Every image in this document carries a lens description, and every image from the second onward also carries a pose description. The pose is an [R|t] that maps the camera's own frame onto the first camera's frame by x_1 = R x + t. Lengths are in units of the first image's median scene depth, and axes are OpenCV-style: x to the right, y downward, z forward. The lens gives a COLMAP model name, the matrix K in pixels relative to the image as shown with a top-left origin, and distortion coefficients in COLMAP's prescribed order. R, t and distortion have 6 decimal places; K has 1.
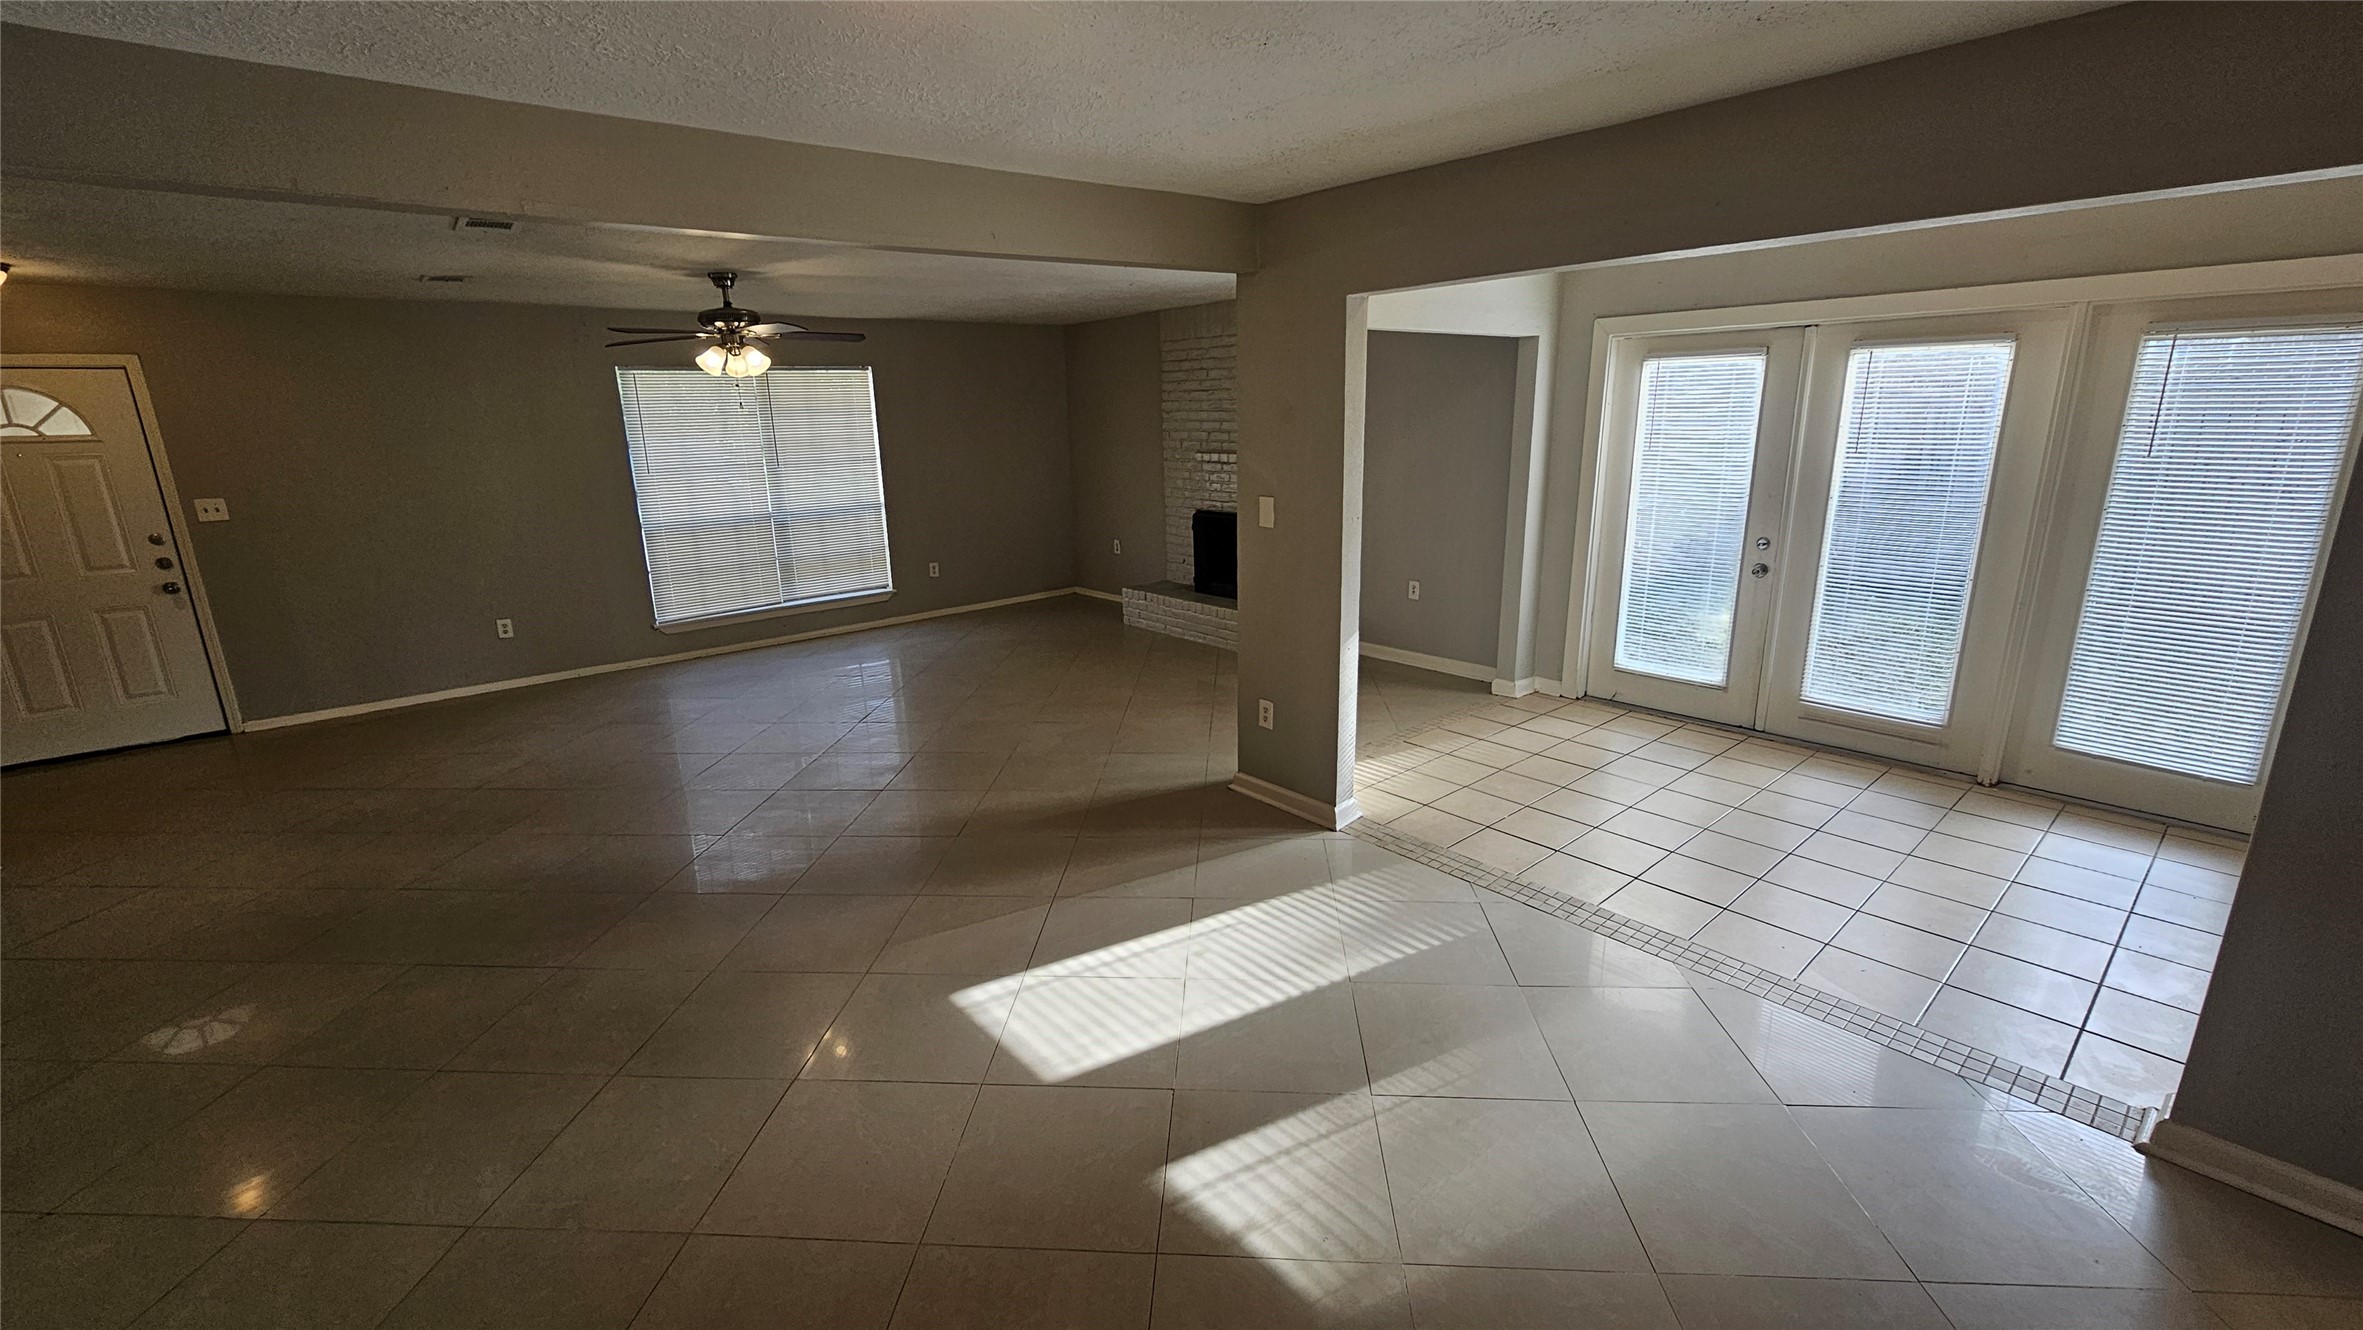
lens RADIAL K [[971.2, 0, 1174.8], [0, 971.2, 662.8], [0, 0, 1]] dist [-0.001171, 0.000537]
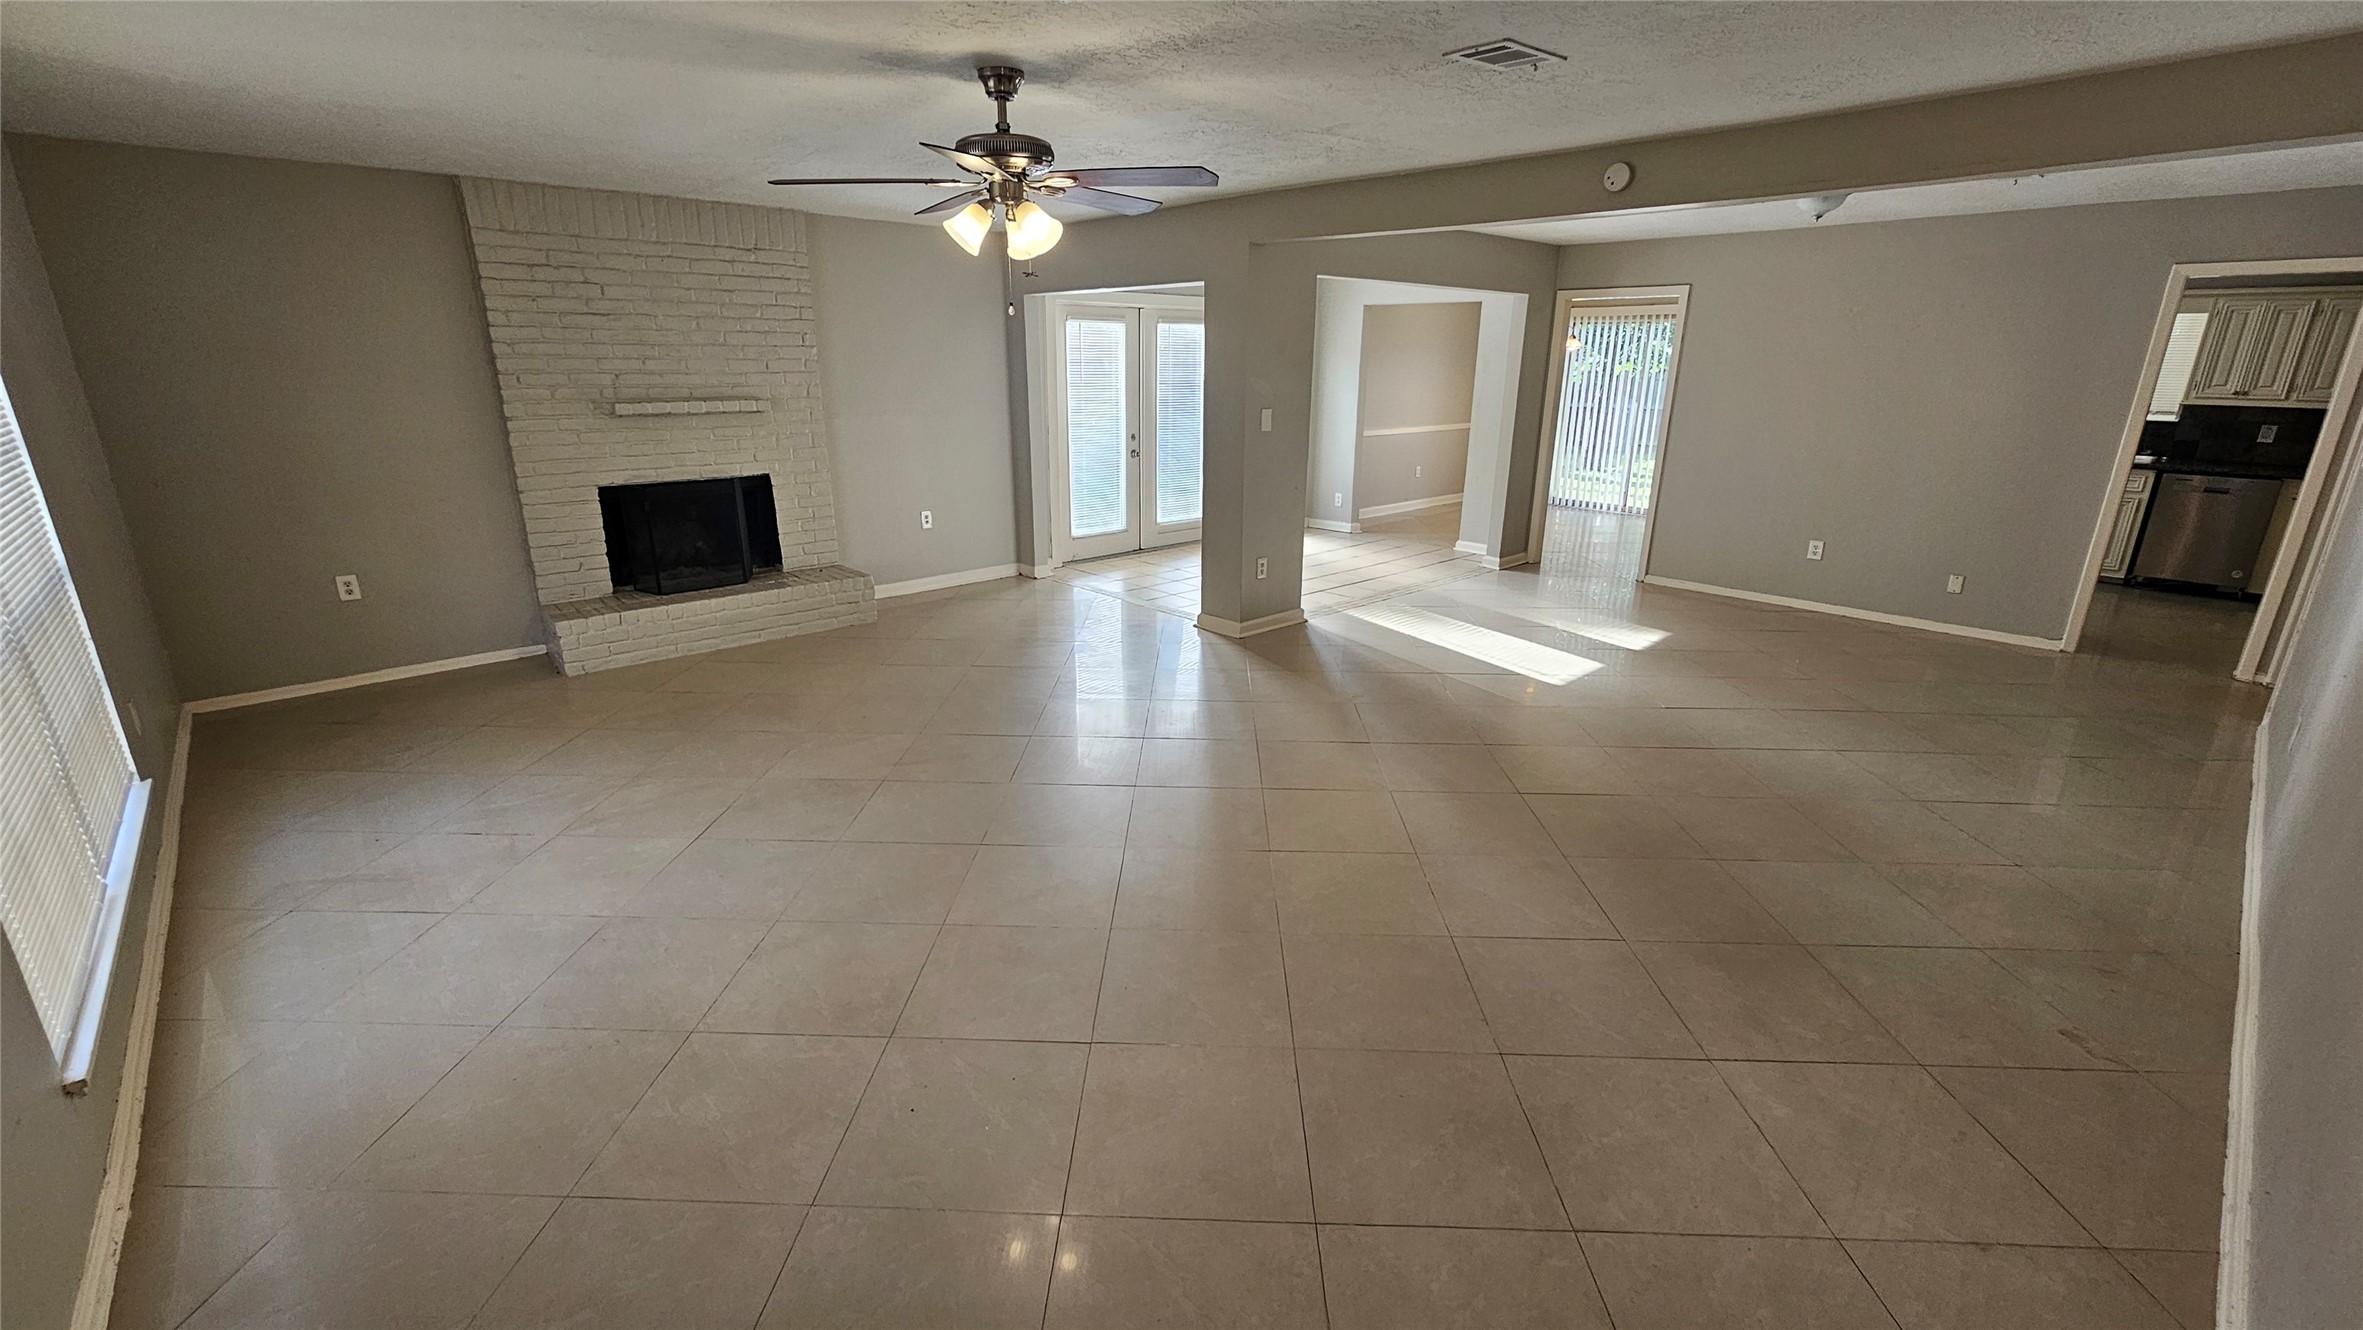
lens RADIAL K [[971.2, 0, 1174.7], [0, 971.2, 663.8], [0, 0, 1]] dist [-0.001171, 0.000537]
pose [[-0.037129, -0.278364, 0.959758, -0.742360], [0.247957, 0.927819, 0.278693, -0.138932], [-0.968059, 0.248326, 0.034573, 0.640315]]
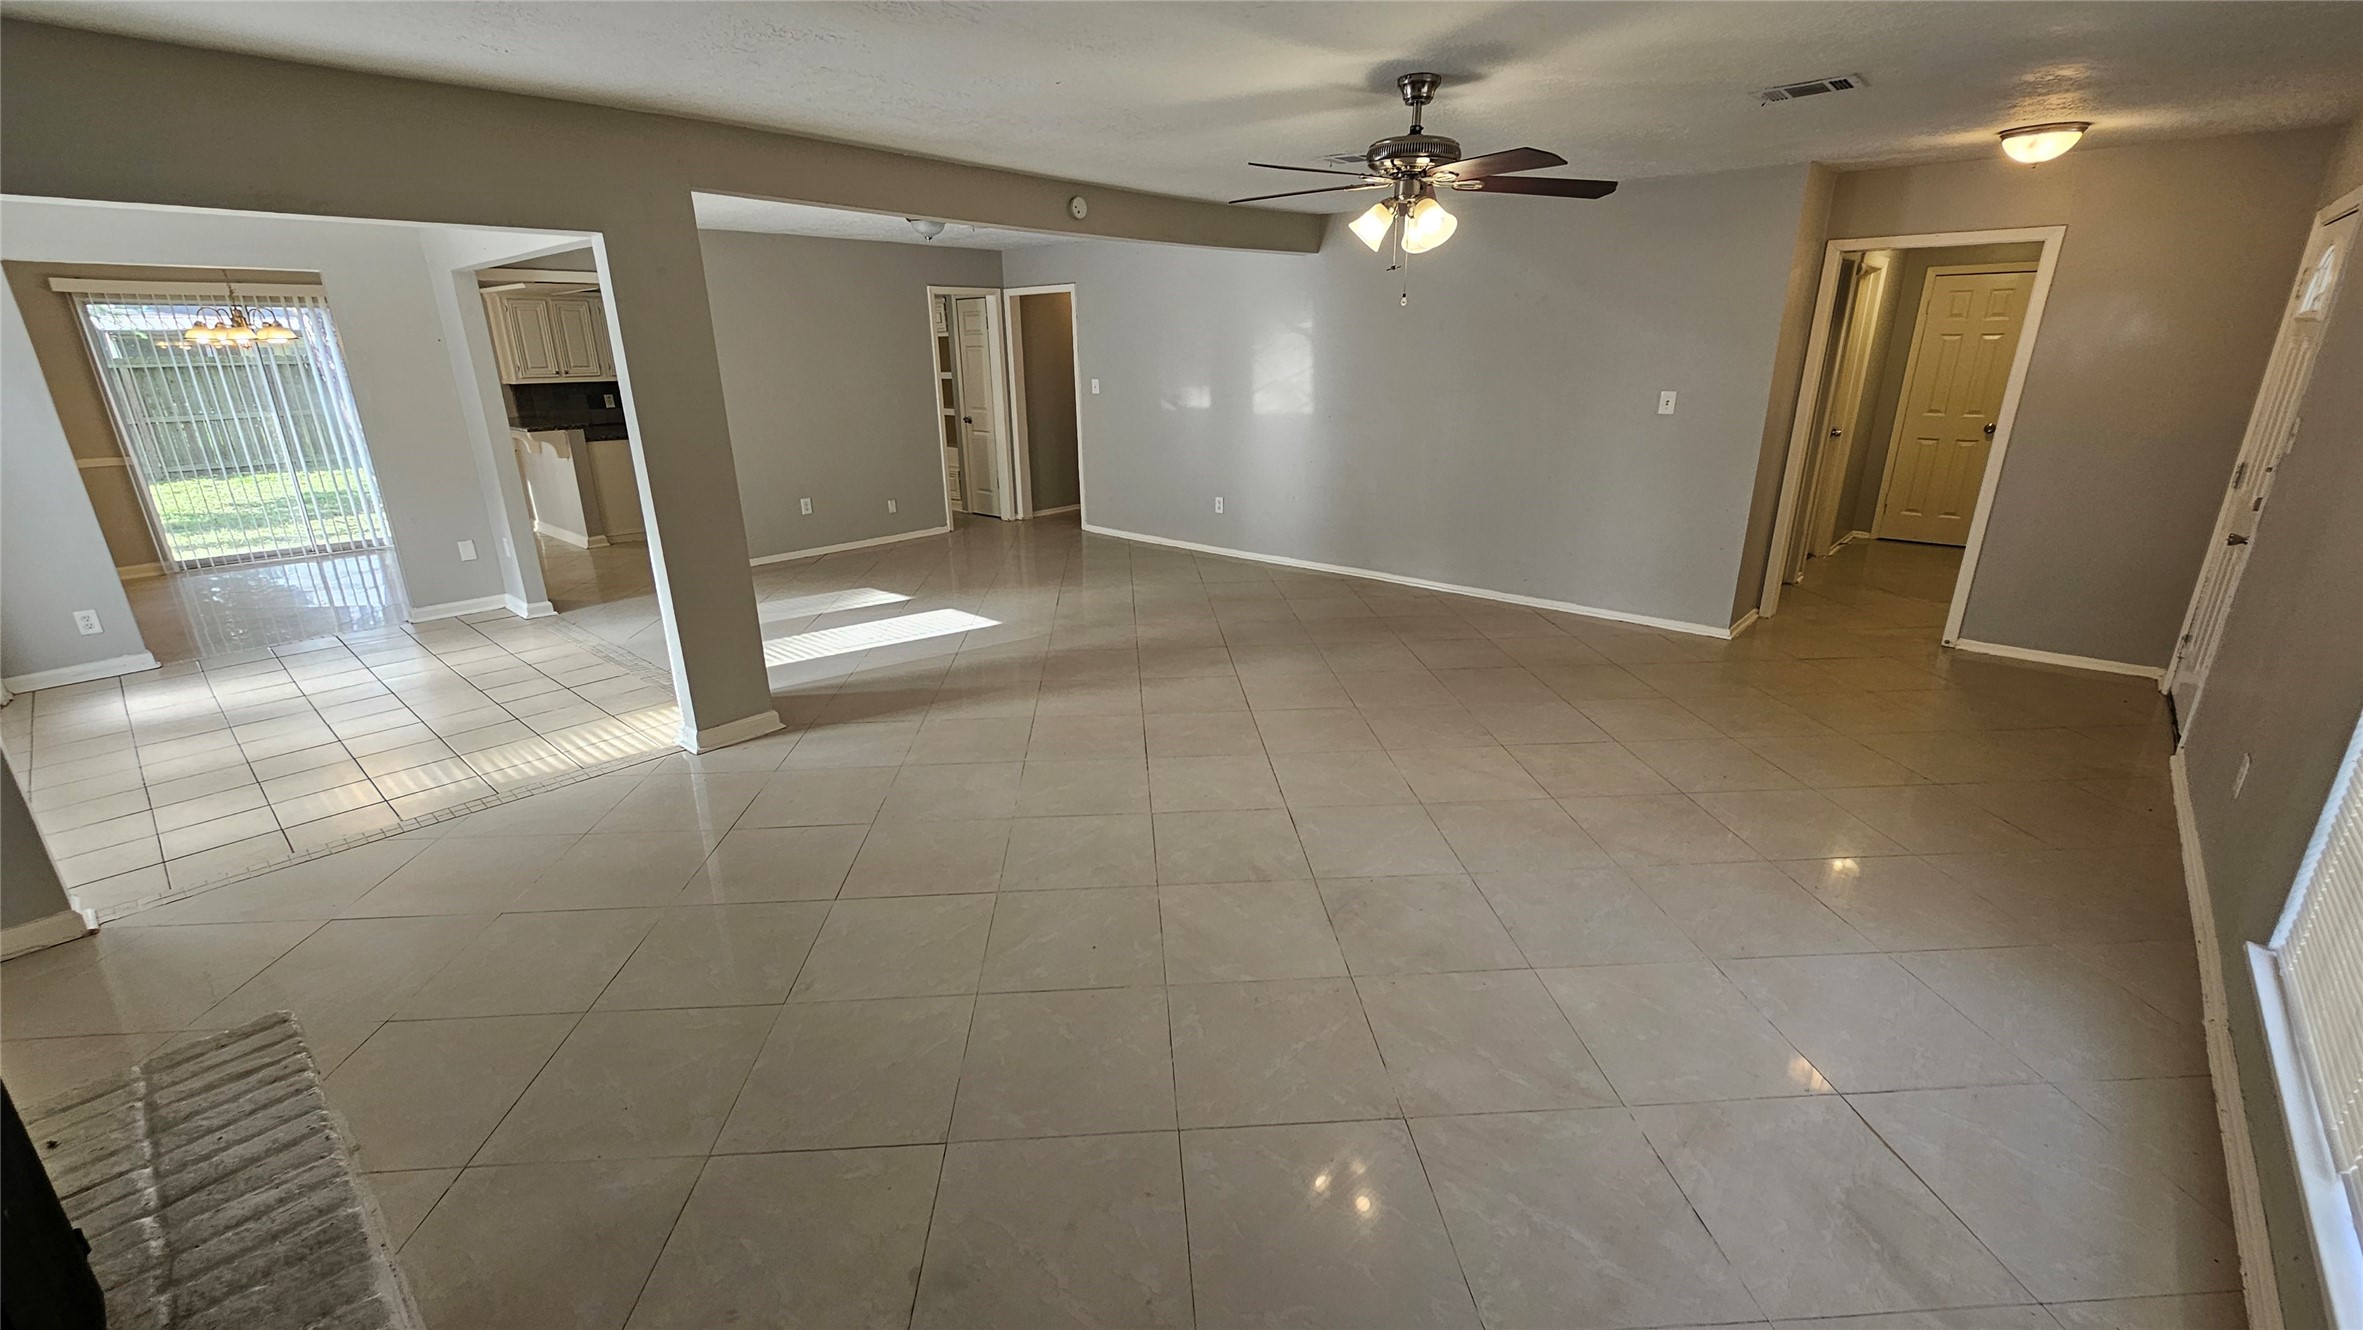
lens RADIAL K [[971.2, 0, 1181.1], [0, 971.2, 665.4], [0, 0, 1]] dist [-0.001171, 0.000537]
pose [[-0.989958, 0.076972, -0.118568, -0.143998], [-0.000344, 0.837446, 0.546520, -0.281001], [0.141361, 0.541072, -0.829010, 1.120982]]
